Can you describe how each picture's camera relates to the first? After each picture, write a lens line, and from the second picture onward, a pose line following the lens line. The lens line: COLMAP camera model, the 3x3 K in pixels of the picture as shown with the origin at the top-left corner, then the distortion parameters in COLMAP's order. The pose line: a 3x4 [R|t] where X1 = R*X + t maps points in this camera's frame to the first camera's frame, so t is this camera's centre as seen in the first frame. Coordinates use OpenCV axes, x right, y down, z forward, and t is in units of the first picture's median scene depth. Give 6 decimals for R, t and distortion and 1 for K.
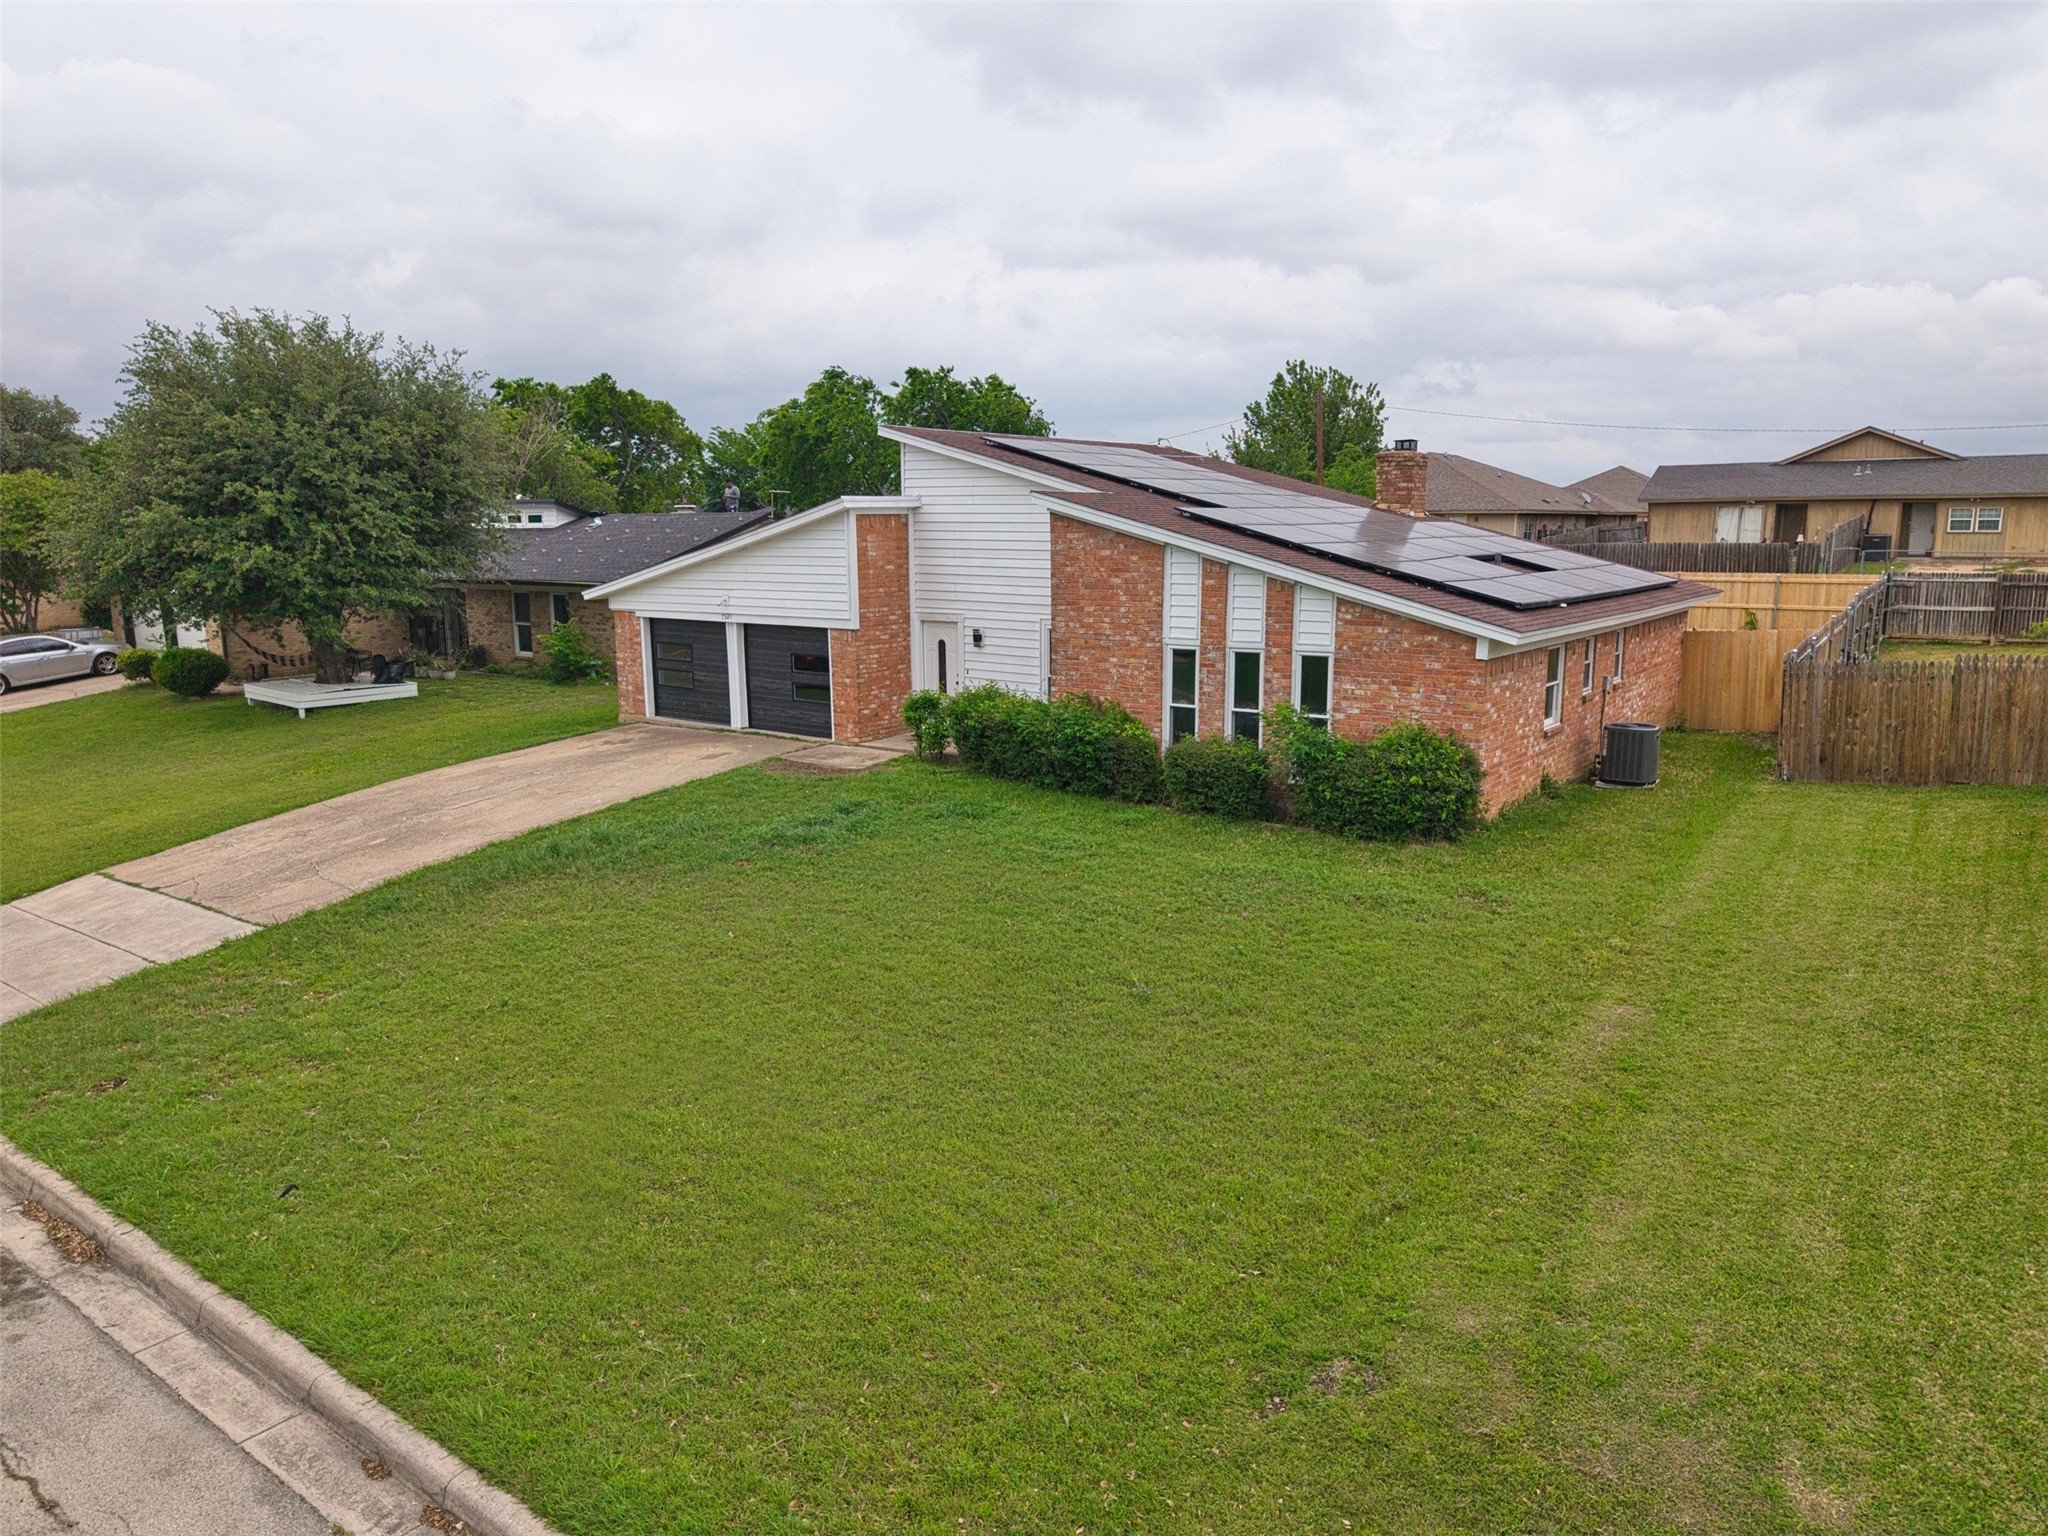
lens RADIAL K [[1372.6, 0, 1022.3], [0, 1372.6, 764.4], [0, 0, 1]] dist [0.019258, -0.018281]
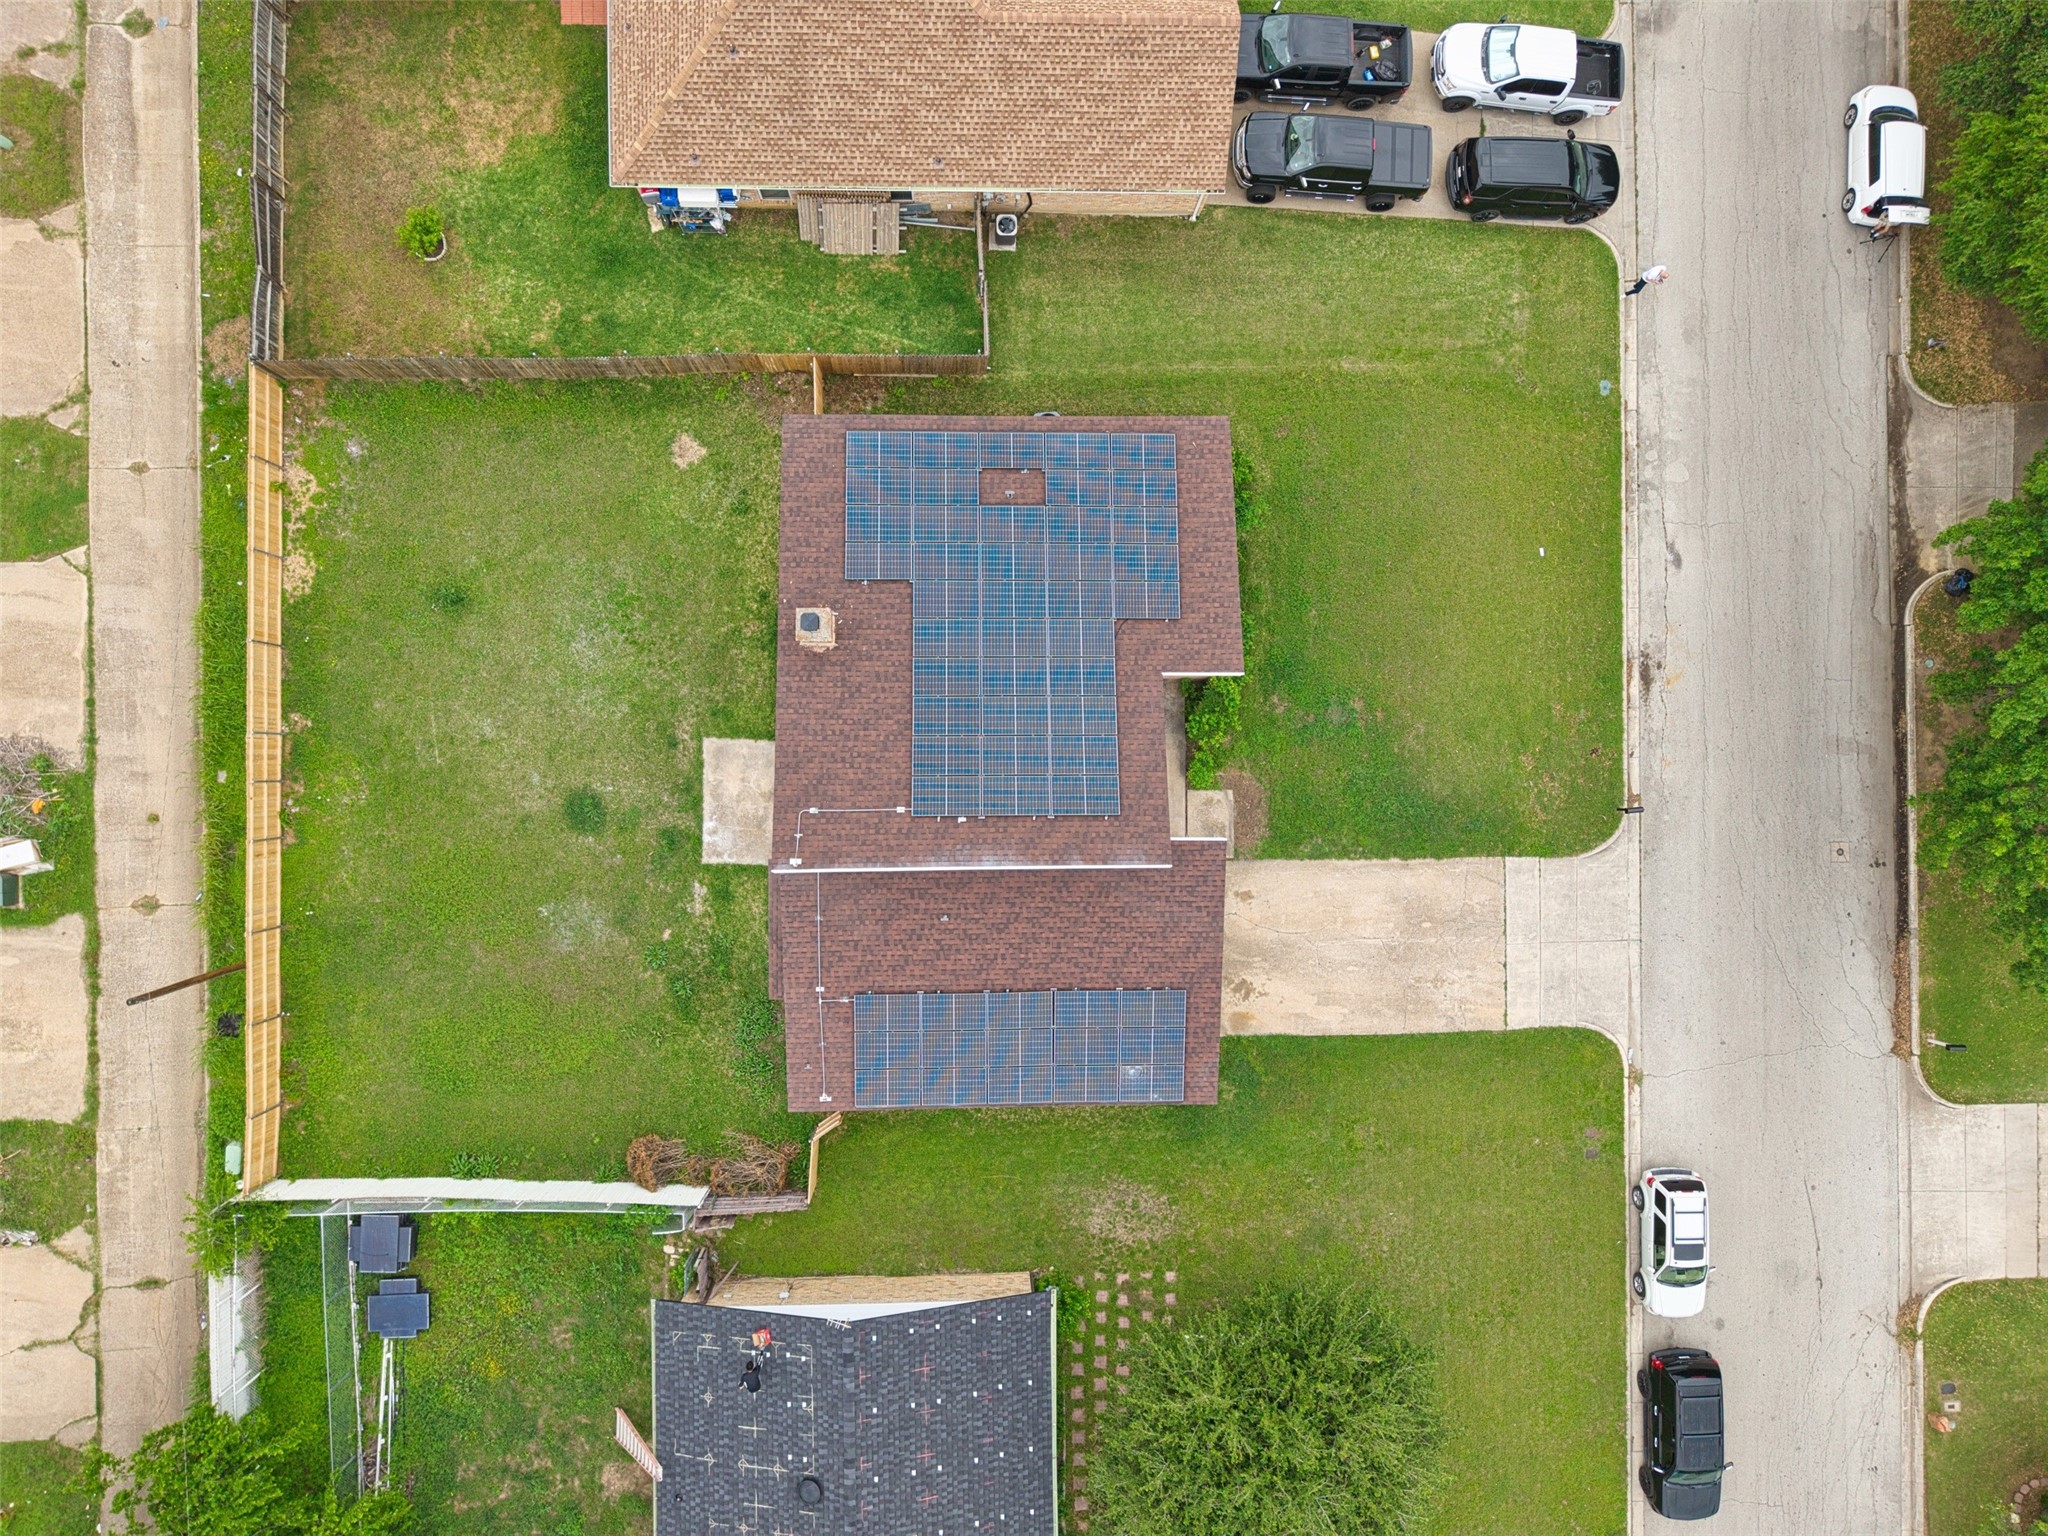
lens RADIAL K [[1372.6, 0, 1022.3], [0, 1372.6, 764.4], [0, 0, 1]] dist [0.019258, -0.018281]
pose [[-0.602755, -0.797737, -0.017368, 0.121819], [0.100138, -0.097221, 0.990212, -2.063903], [-0.791618, 0.595116, 0.138485, 1.084525]]
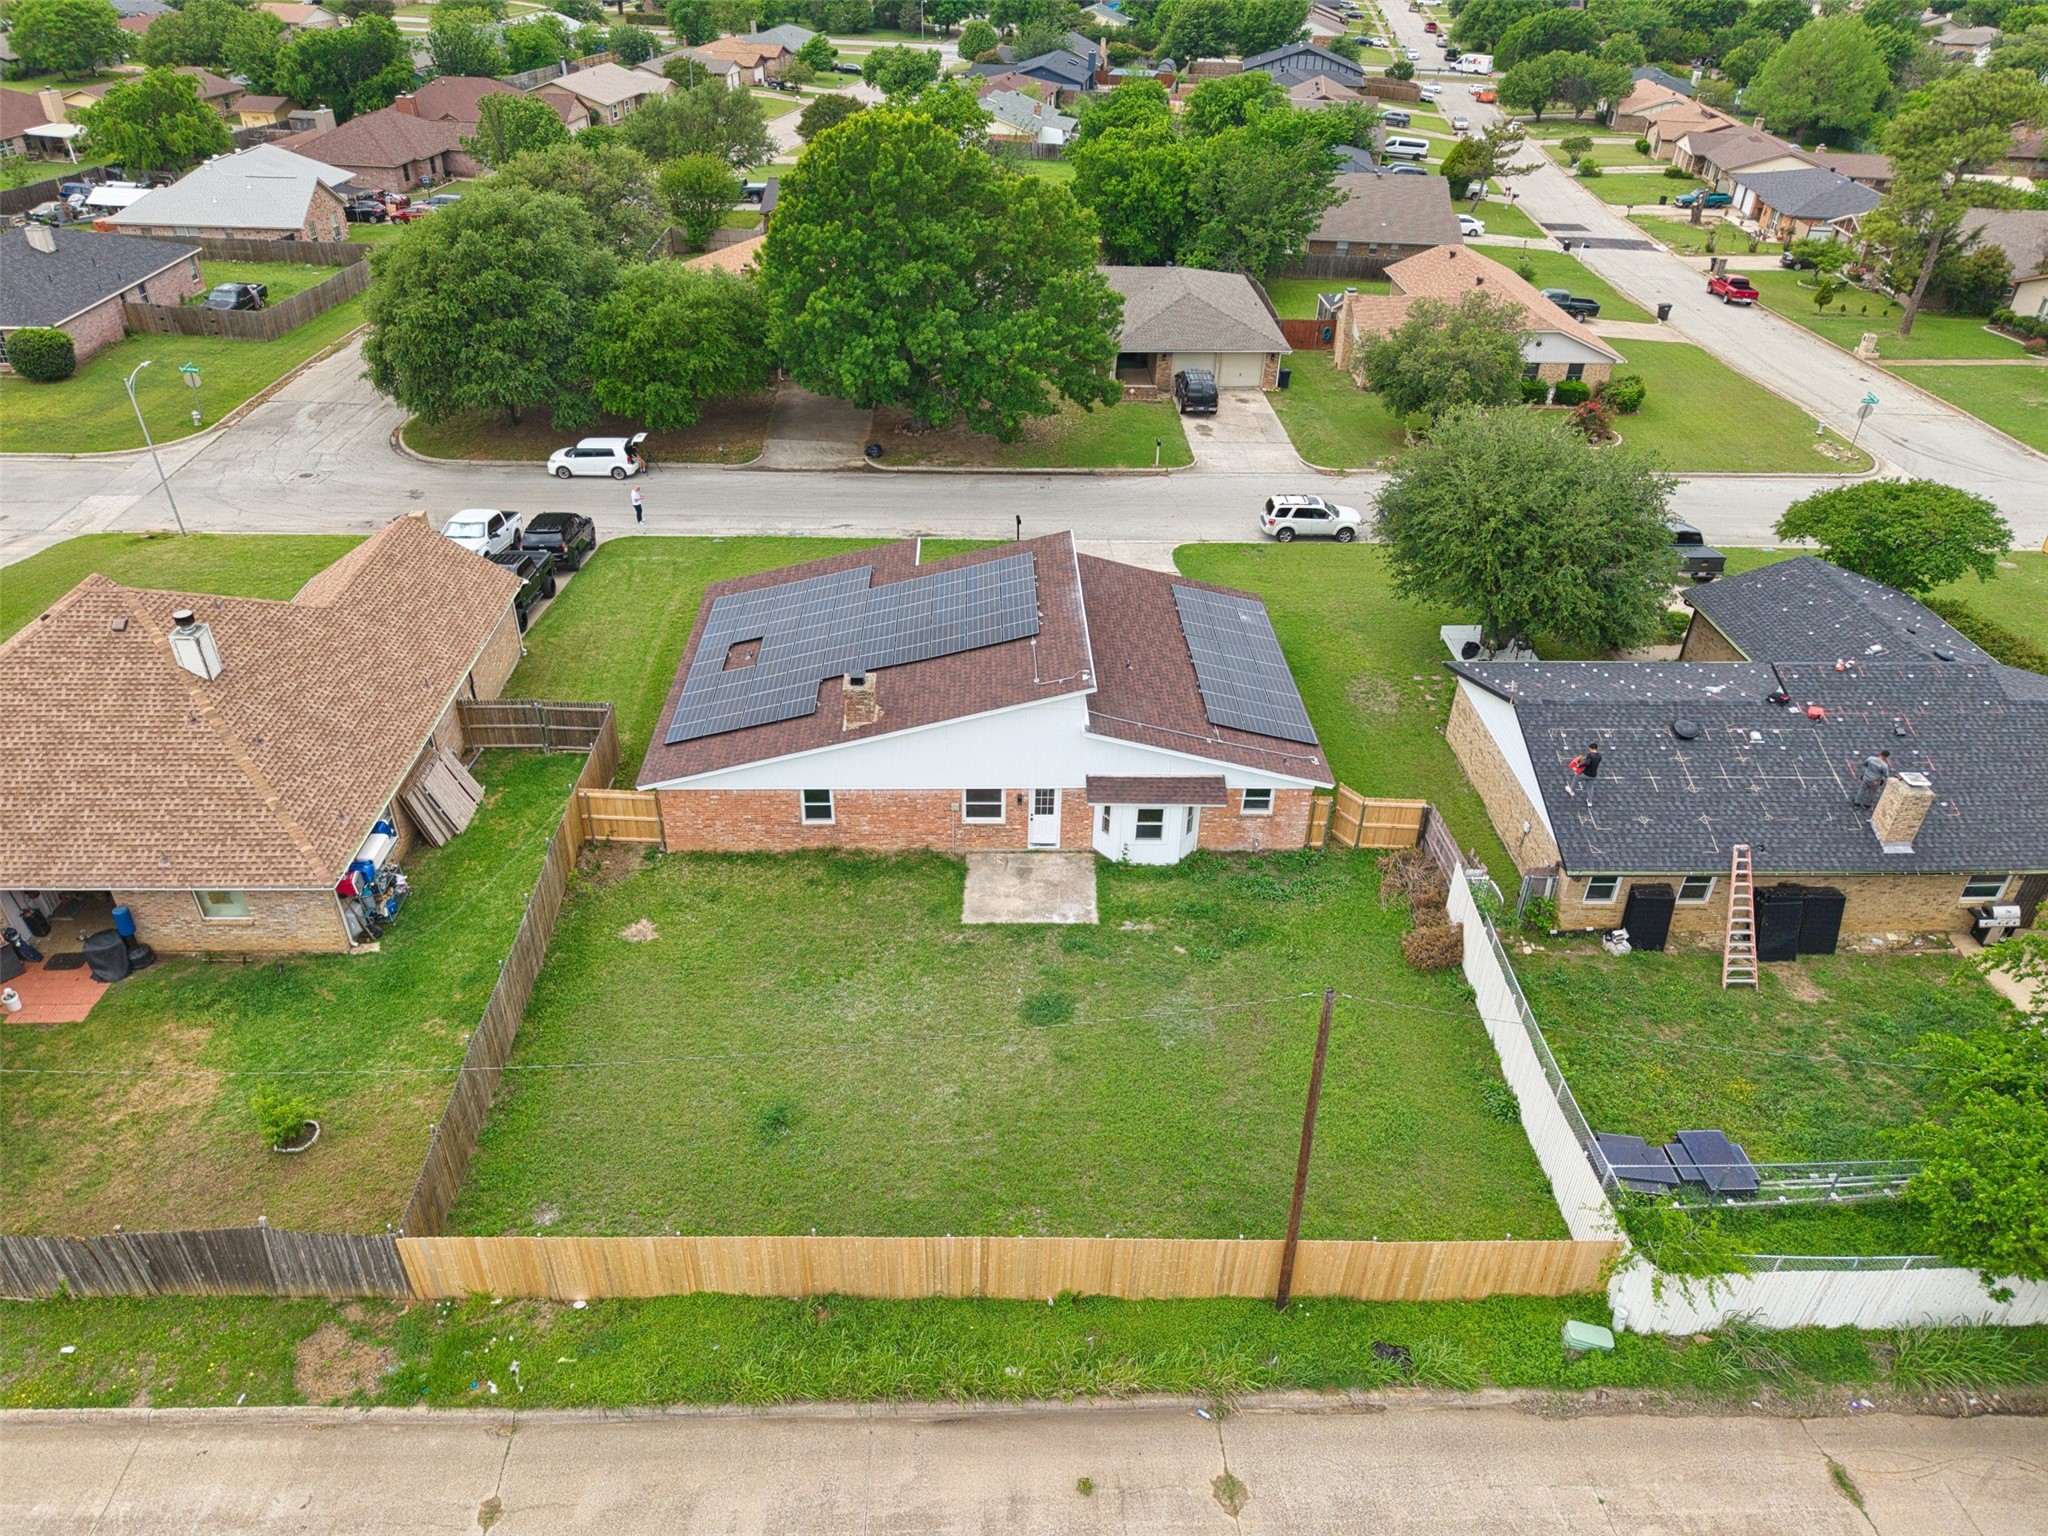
lens RADIAL K [[1372.6, 0, 1022.3], [0, 1372.6, 764.4], [0, 0, 1]] dist [0.019258, -0.018281]
pose [[-0.782157, 0.330881, -0.527966, 1.238940], [-0.126825, 0.745065, 0.654824, -1.476981], [0.610037, 0.579134, -0.540794, 2.635844]]
